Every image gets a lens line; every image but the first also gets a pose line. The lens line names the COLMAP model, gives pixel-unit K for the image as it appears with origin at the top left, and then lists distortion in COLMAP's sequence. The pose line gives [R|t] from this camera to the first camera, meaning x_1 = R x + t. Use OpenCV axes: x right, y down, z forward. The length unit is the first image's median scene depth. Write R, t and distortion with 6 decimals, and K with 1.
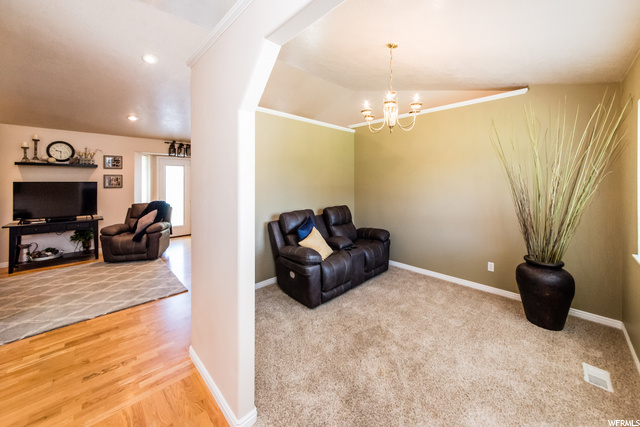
lens RADIAL K [[231.3, 0, 319.9], [0, 231.3, 179.4], [0, 0, 1]] dist [-0.000164, 0.002331]
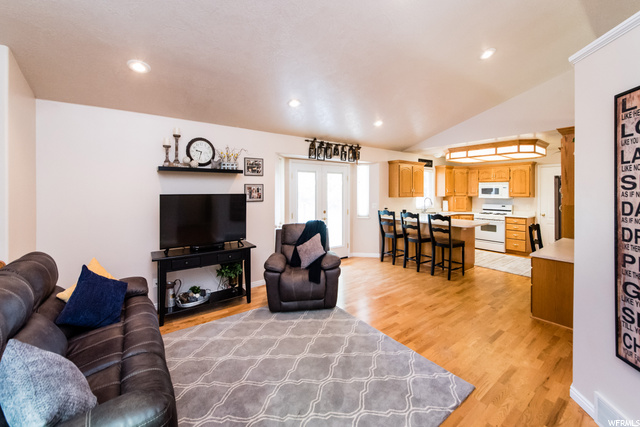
lens RADIAL K [[257.9, 0, 345.9], [0, 257.9, 189.5], [0, 0, 1]] dist [-0.001292, -0.000090]
pose [[0.996512, 0.000313, -0.083454, -0.610837], [-0.000006, 0.999993, 0.003675, -0.006709], [0.083454, -0.003661, 0.996505, 0.241264]]
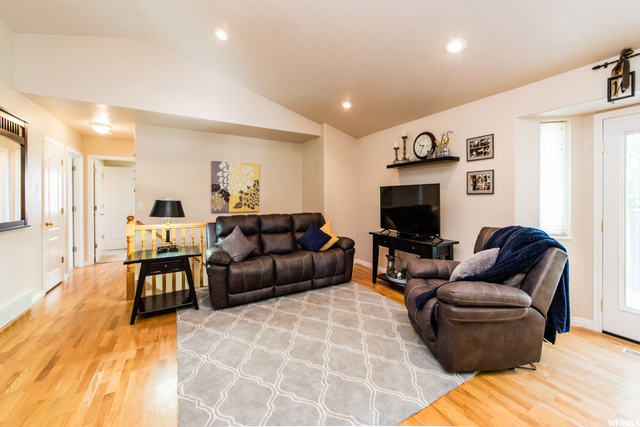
lens RADIAL K [[252.4, 0, 318.6], [0, 252.4, 198.1], [0, 0, 1]] dist [-0.002057, -0.000178]
pose [[-0.254804, -0.000854, -0.966992, -0.241491], [0.006081, 0.999978, -0.002486, 0.050325], [0.966974, -0.006514, -0.254793, 0.892121]]
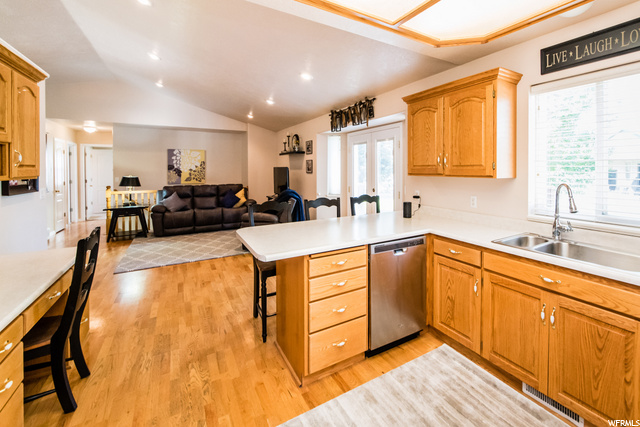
lens RADIAL K [[290.8, 0, 361.2], [0, 290.8, 170.4], [0, 0, 1]] dist [0.000008, 0.000000]
pose [[-0.215175, 0.006210, -0.976556, 0.320154], [0.007869, 0.999958, 0.004625, 0.023641], [0.976544, -0.006689, -0.215214, 1.700504]]
